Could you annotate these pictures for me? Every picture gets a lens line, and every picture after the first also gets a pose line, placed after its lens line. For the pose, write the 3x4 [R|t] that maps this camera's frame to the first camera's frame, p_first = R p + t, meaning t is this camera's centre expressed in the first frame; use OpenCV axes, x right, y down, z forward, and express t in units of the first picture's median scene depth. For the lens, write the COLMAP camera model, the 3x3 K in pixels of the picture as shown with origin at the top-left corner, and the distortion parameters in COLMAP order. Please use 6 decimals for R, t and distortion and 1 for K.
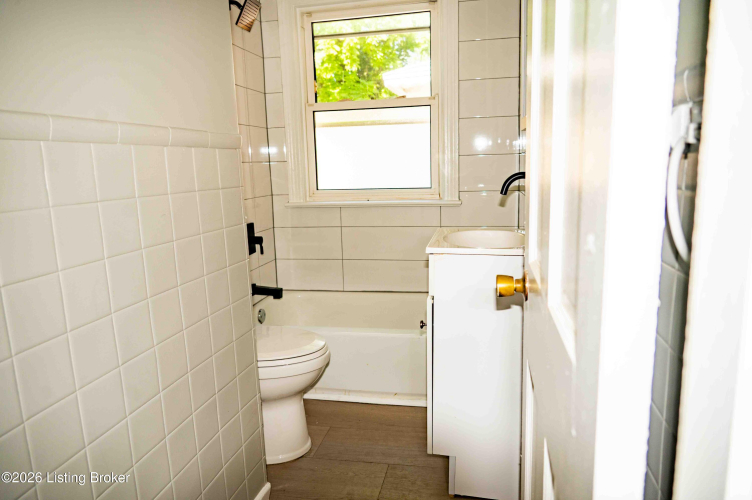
lens RADIAL K [[492.5, 0, 377.2], [0, 492.5, 246.1], [0, 0, 1]] dist [-0.033379, -0.000666]
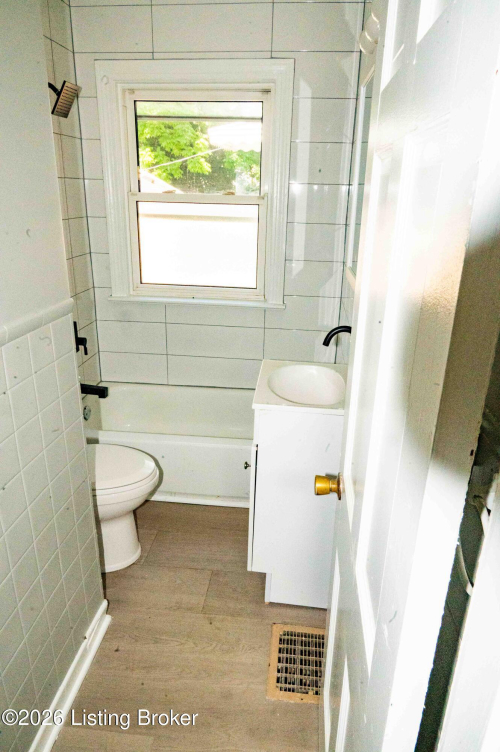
lens RADIAL K [[492.5, 0, 254.3], [0, 492.5, 383.5], [0, 0, 1]] dist [-0.033379, -0.000666]
pose [[0.992914, 0.012512, 0.118173, -0.011950], [-0.034062, 0.982681, 0.182148, -0.116240], [-0.113847, -0.184882, 0.976144, -0.020269]]
